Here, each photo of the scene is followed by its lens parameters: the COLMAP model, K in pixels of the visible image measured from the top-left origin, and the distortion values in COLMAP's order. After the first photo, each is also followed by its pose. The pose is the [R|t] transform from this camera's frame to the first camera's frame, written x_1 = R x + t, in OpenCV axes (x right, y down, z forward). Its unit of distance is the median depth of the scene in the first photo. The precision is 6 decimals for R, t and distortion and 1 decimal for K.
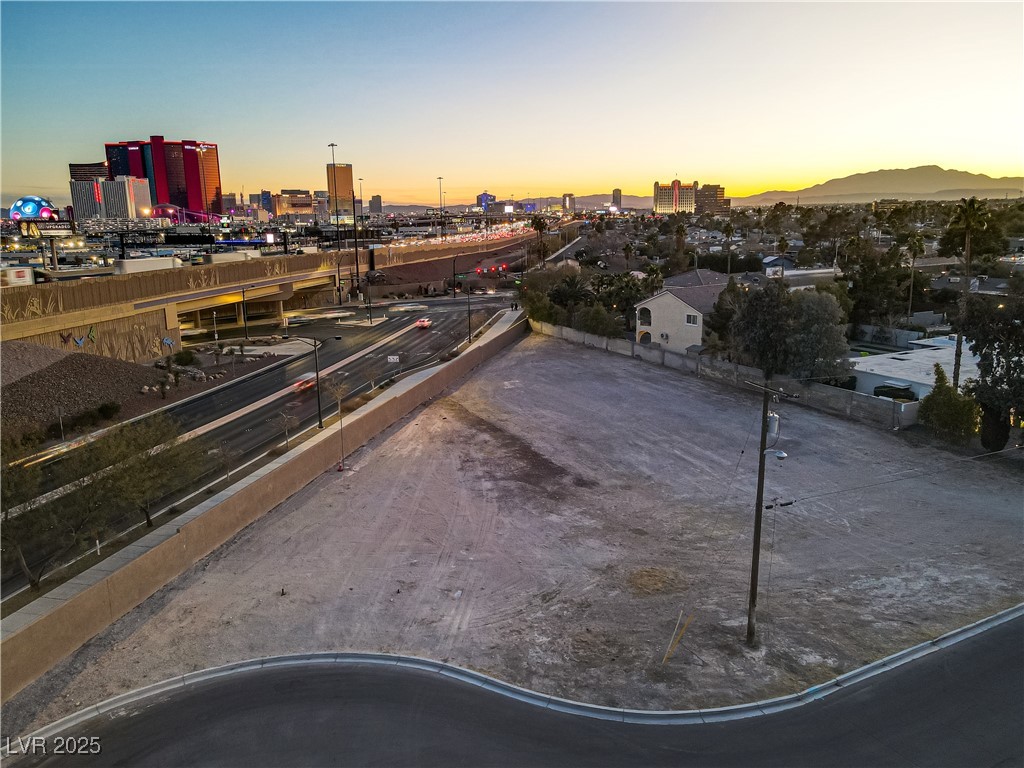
lens RADIAL K [[746.1, 0, 510.1], [0, 746.1, 381.2], [0, 0, 1]] dist [0.008149, 0.026534]
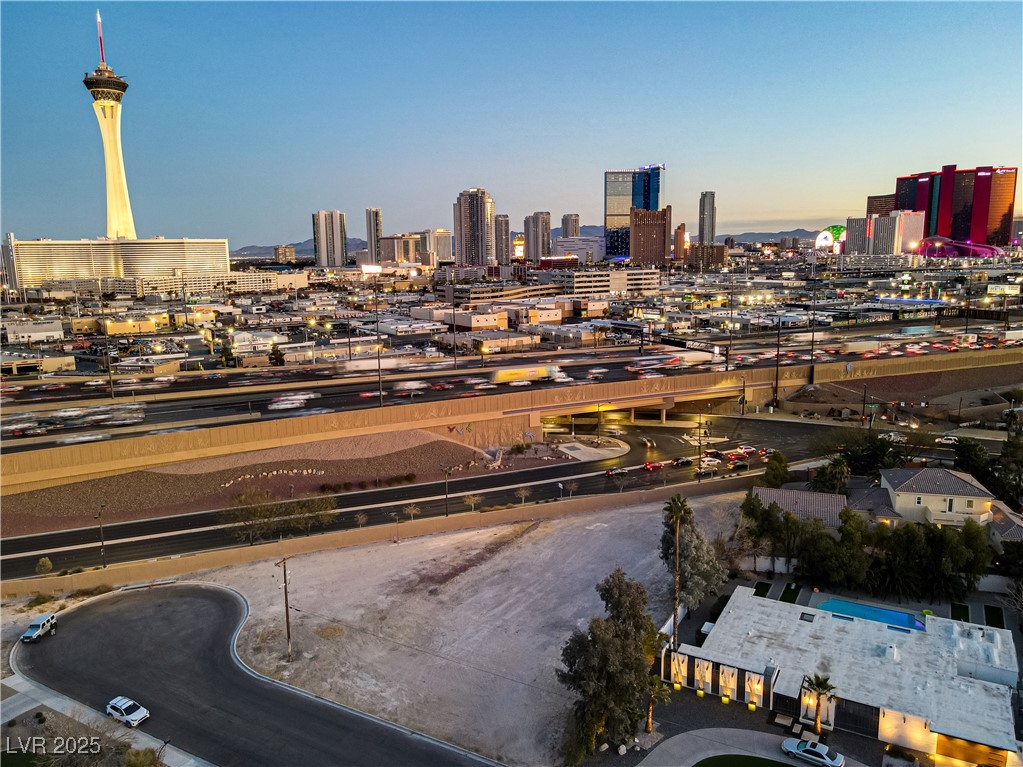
lens RADIAL K [[747.6, 0, 508.4], [0, 747.6, 379.6], [0, 0, 1]] dist [0.000335, 0.039386]
pose [[0.556003, 0.148697, -0.817771, 1.390196], [-0.170015, 0.983411, 0.063223, -0.447129], [0.813607, 0.103881, 0.572060, 0.041824]]
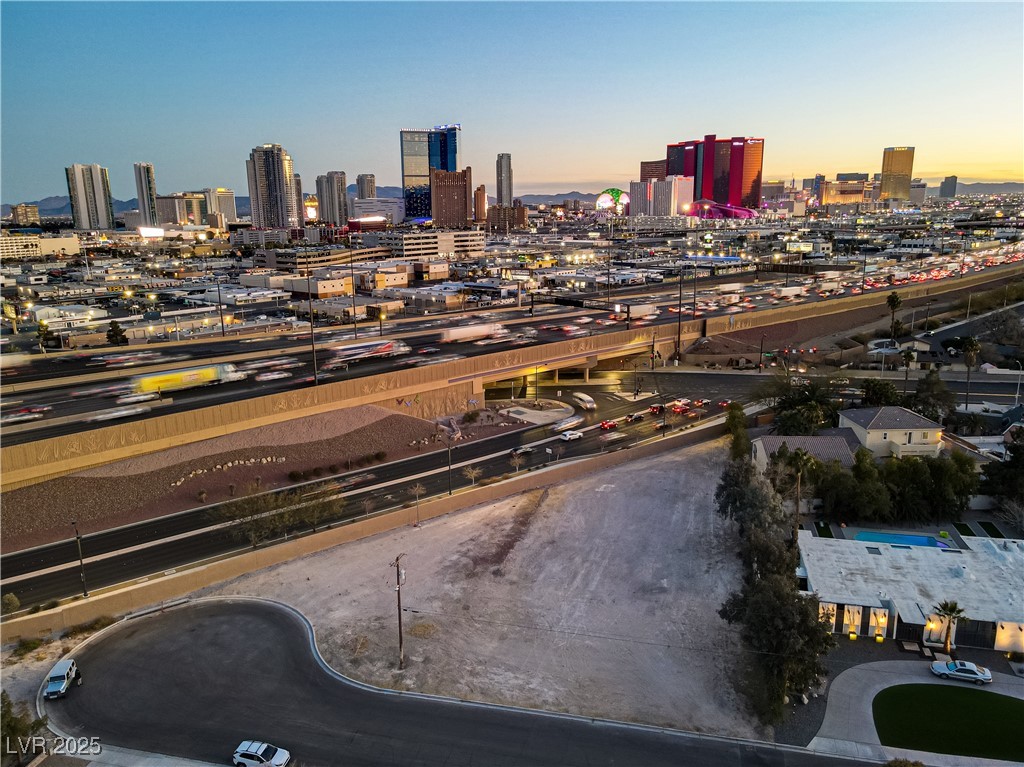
lens RADIAL K [[748.3, 0, 508.9], [0, 748.3, 379.5], [0, 0, 1]] dist [0.000335, 0.039386]
pose [[0.764825, 0.147980, -0.627012, 0.980355], [-0.134290, 0.988503, 0.069489, -0.369829], [0.630086, 0.031055, 0.775904, -0.295634]]
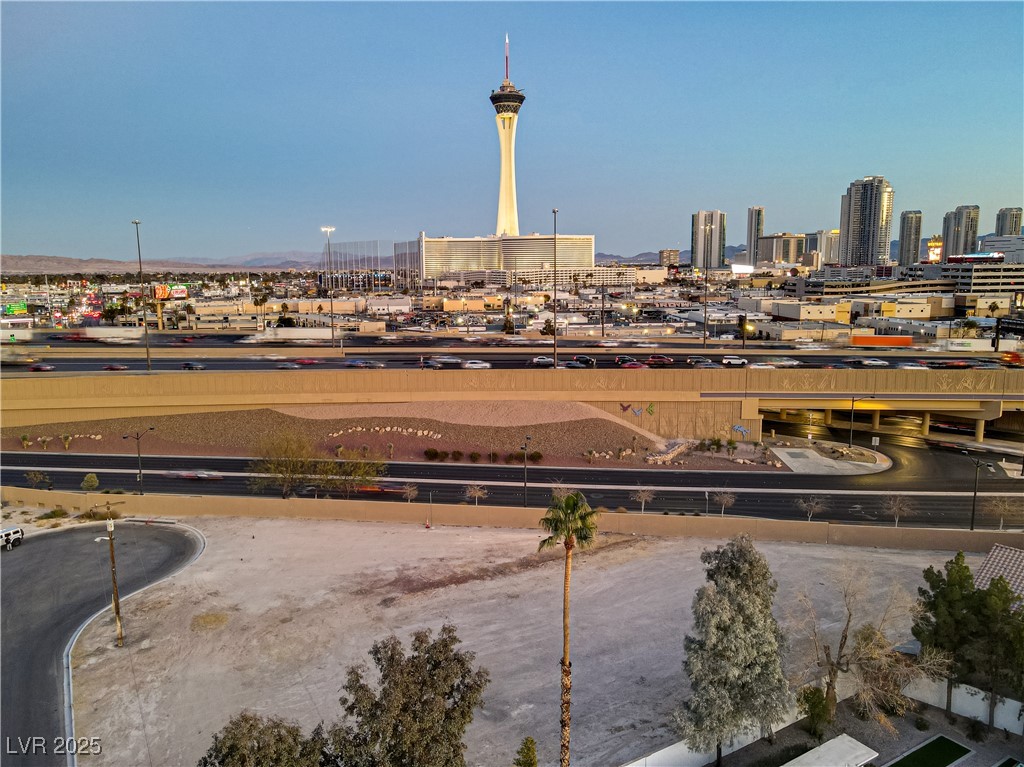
lens RADIAL K [[750.5, 0, 508.3], [0, 750.5, 369.8], [0, 0, 1]] dist [0.000123, 0.032720]
pose [[0.079717, 0.156923, -0.984388, 1.104528], [-0.206611, 0.968687, 0.137688, -0.387469], [0.975170, 0.192409, 0.109643, 0.844623]]
